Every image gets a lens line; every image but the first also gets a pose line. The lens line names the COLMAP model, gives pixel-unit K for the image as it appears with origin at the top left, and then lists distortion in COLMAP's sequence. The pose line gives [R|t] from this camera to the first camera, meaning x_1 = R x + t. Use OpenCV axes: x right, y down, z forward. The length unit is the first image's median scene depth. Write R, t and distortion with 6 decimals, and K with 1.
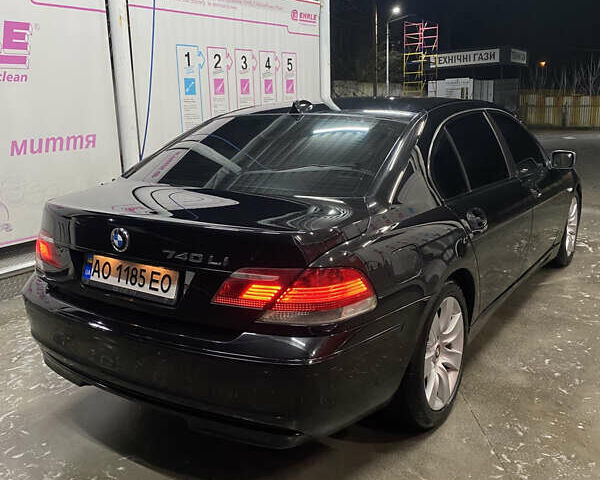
lens RADIAL K [[606.7, 0, 296.3], [0, 606.7, 238.5], [0, 0, 1]] dist [0.014211, 0.000000]
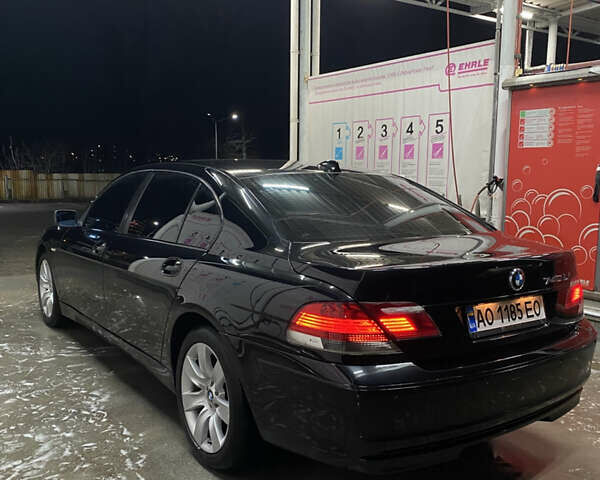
lens RADIAL K [[606.7, 0, 302.2], [0, 606.7, 242.8], [0, 0, 1]] dist [0.014211, 0.000000]
pose [[0.368994, -0.079277, 0.926045, -0.663300], [0.191683, 0.981427, 0.007640, -0.066558], [-0.909451, 0.174688, 0.377337, 0.427646]]
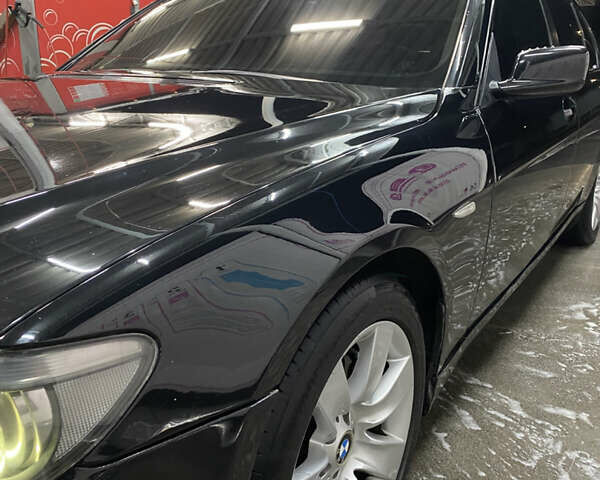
lens RADIAL K [[606.7, 0, 299.8], [0, 606.7, 240.8], [0, 0, 1]] dist [0.014211, 0.000000]
pose [[-0.999950, 0.007865, 0.006103, 0.193162], [0.009871, 0.862963, 0.505171, -0.254982], [-0.001293, 0.505207, -0.862997, 1.431345]]
